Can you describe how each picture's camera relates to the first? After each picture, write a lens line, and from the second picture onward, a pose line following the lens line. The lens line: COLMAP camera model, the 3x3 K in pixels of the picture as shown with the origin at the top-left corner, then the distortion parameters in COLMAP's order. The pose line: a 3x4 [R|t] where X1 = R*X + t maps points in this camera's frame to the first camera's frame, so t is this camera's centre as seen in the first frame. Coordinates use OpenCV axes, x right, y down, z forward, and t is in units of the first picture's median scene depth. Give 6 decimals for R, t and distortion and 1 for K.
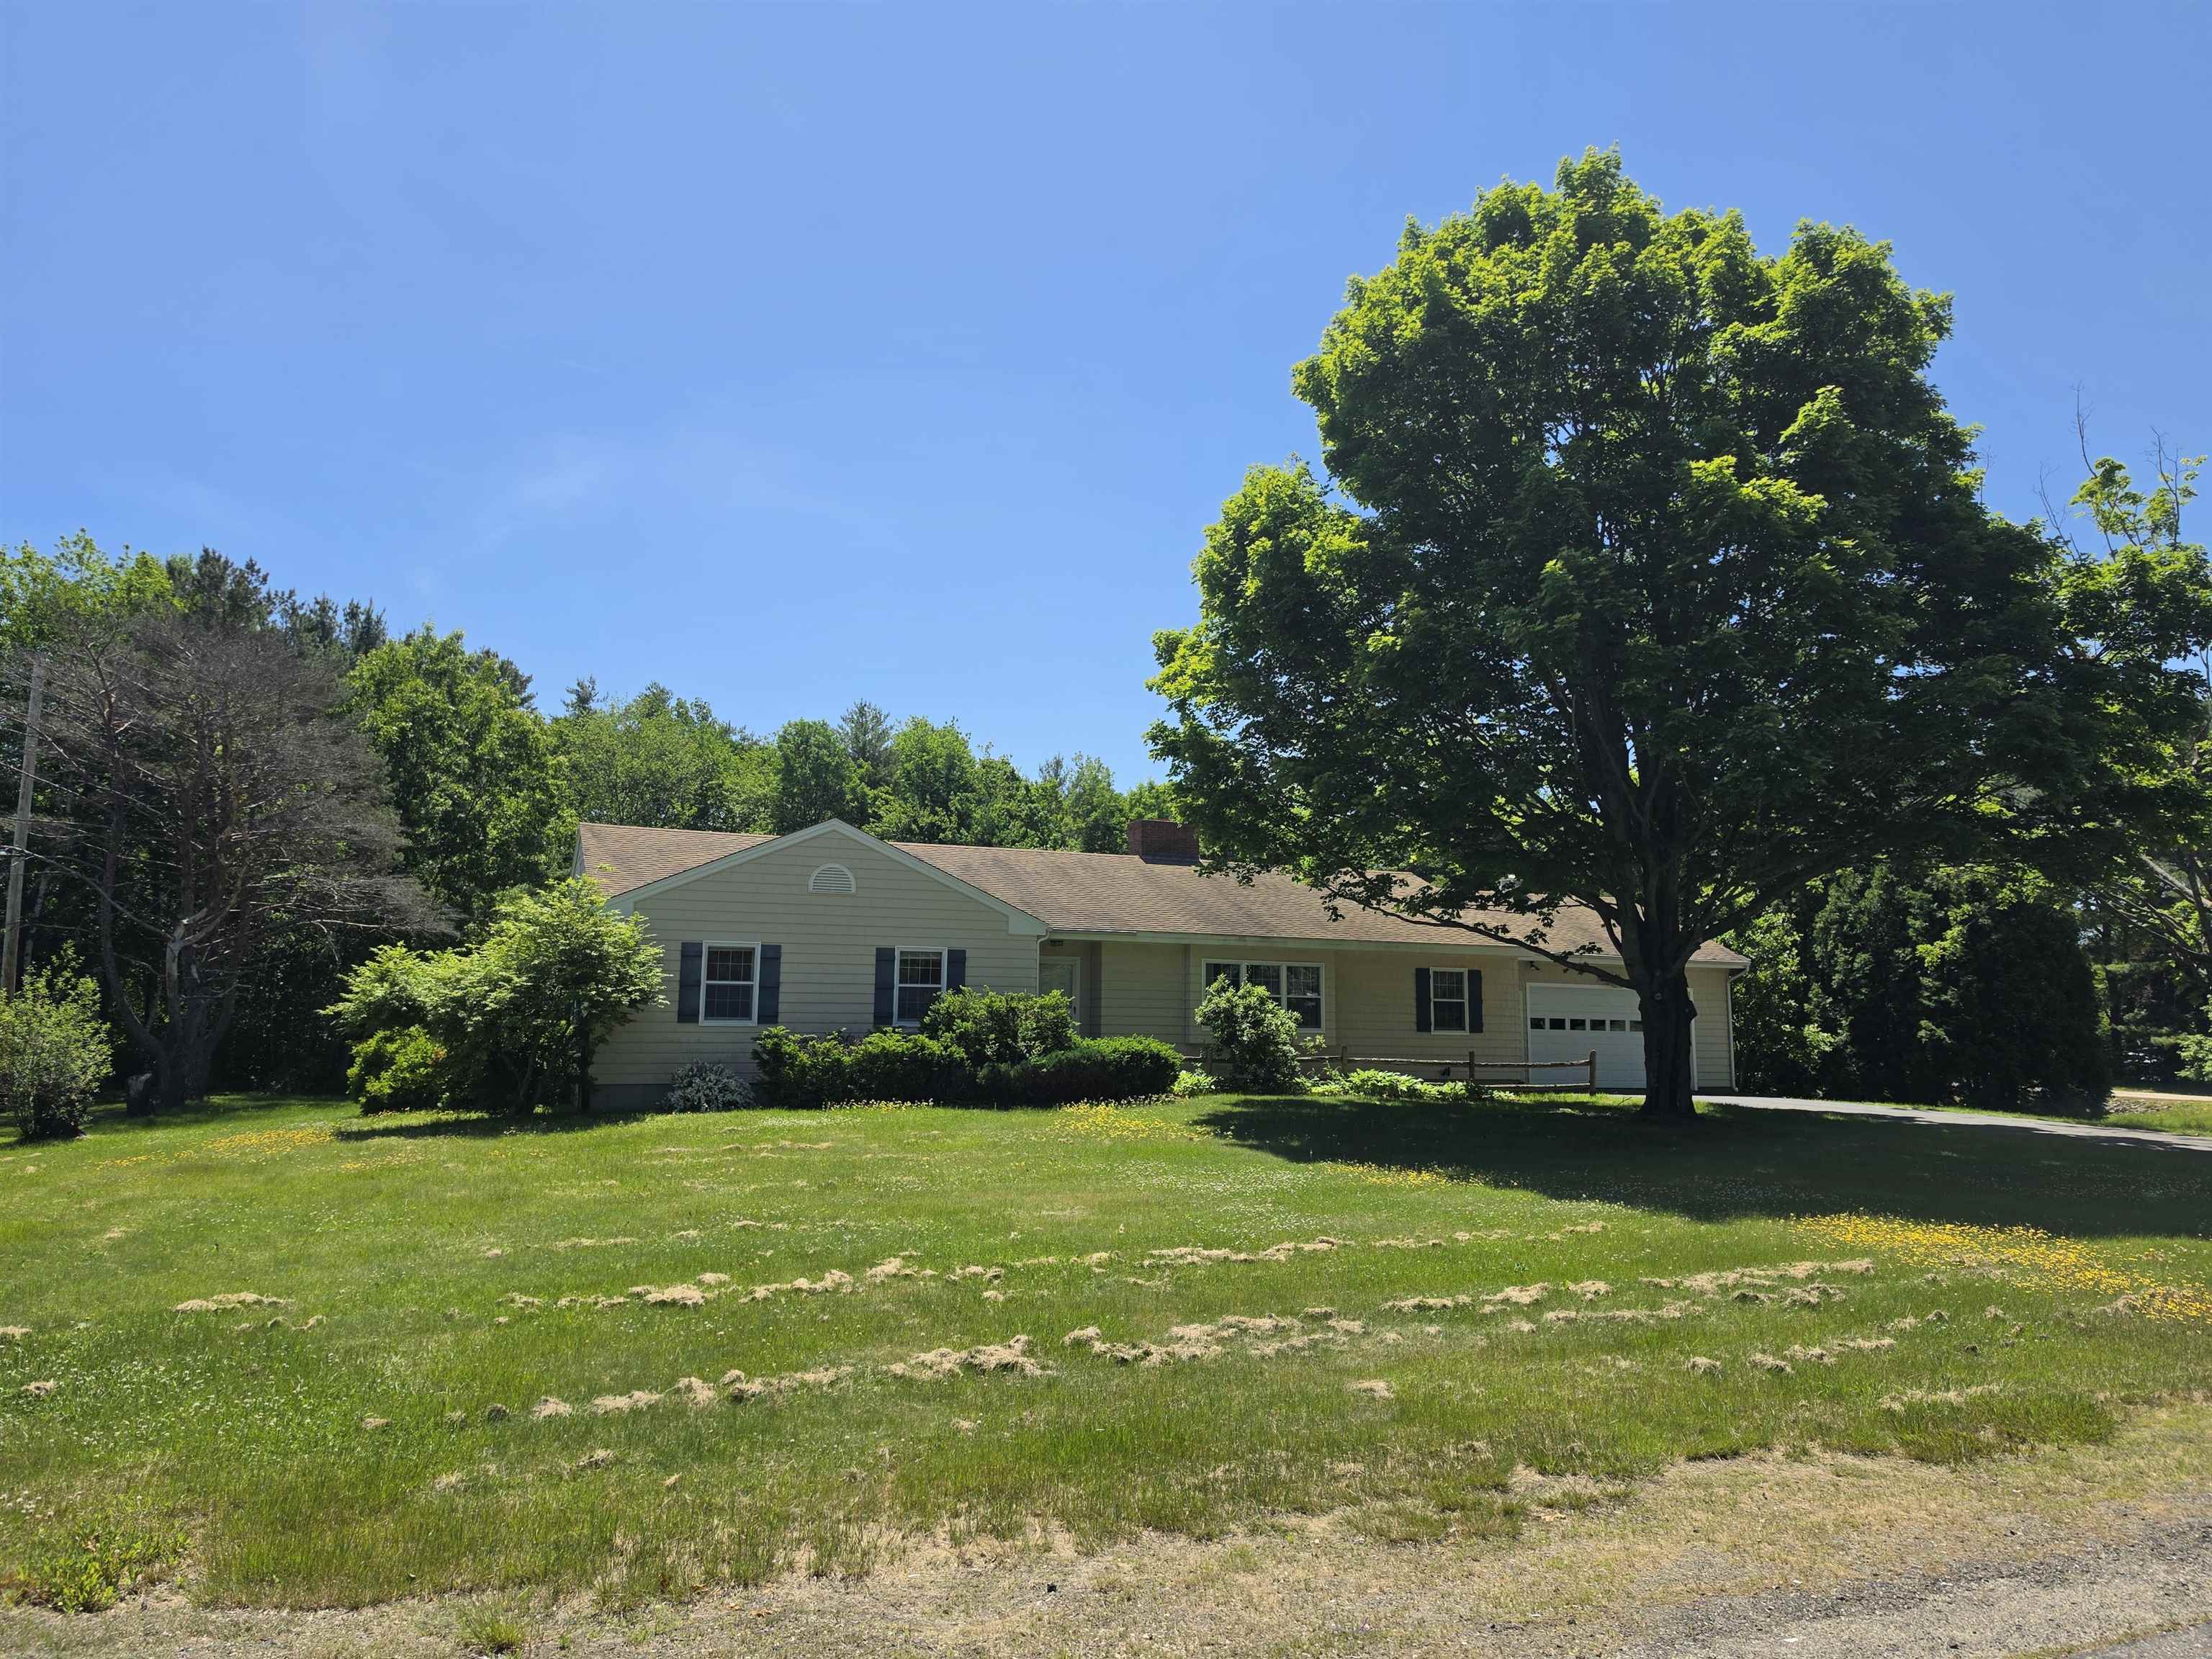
lens RADIAL K [[1517.9, 0, 1106.2], [0, 1517.9, 824.1], [0, 0, 1]] dist [0.066052, -0.078627]
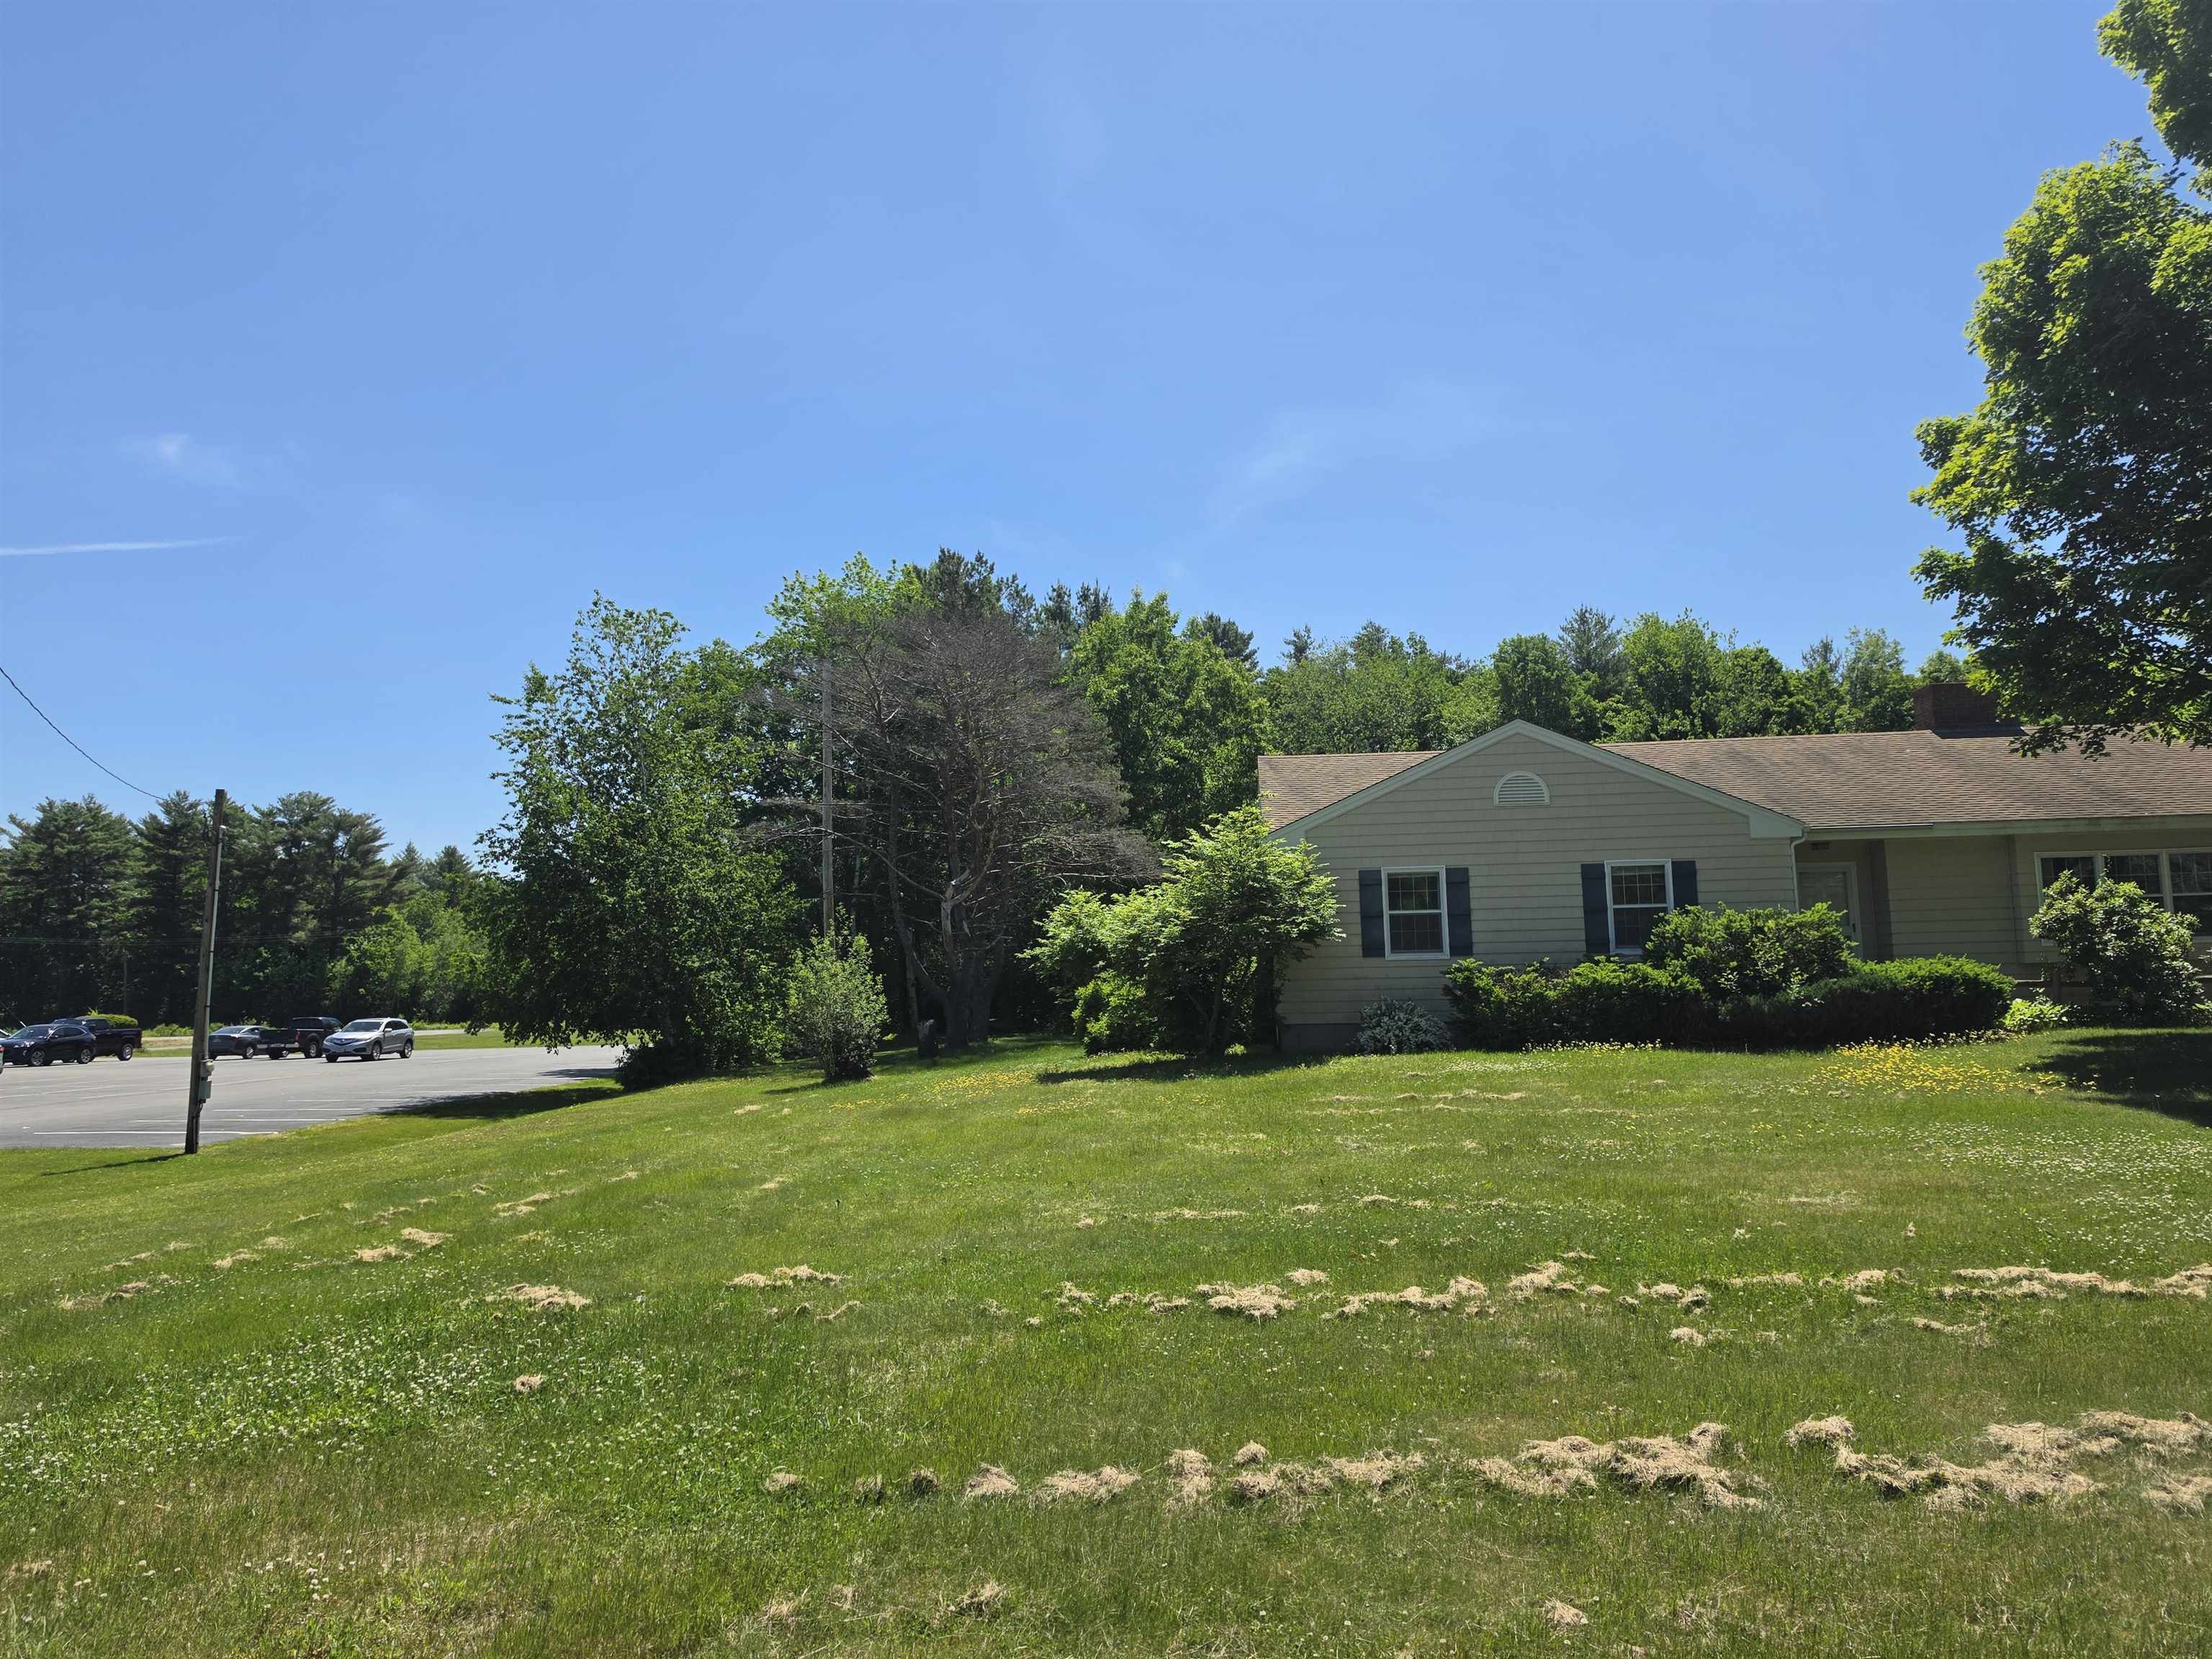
lens RADIAL K [[1517.9, 0, 1085.6], [0, 1517.9, 816.6], [0, 0, 1]] dist [0.066052, -0.078627]
pose [[0.878243, -0.080968, -0.471311, 0.012490], [0.097833, 0.995138, 0.011343, 0.018138], [0.468101, -0.056072, 0.881894, 0.113400]]
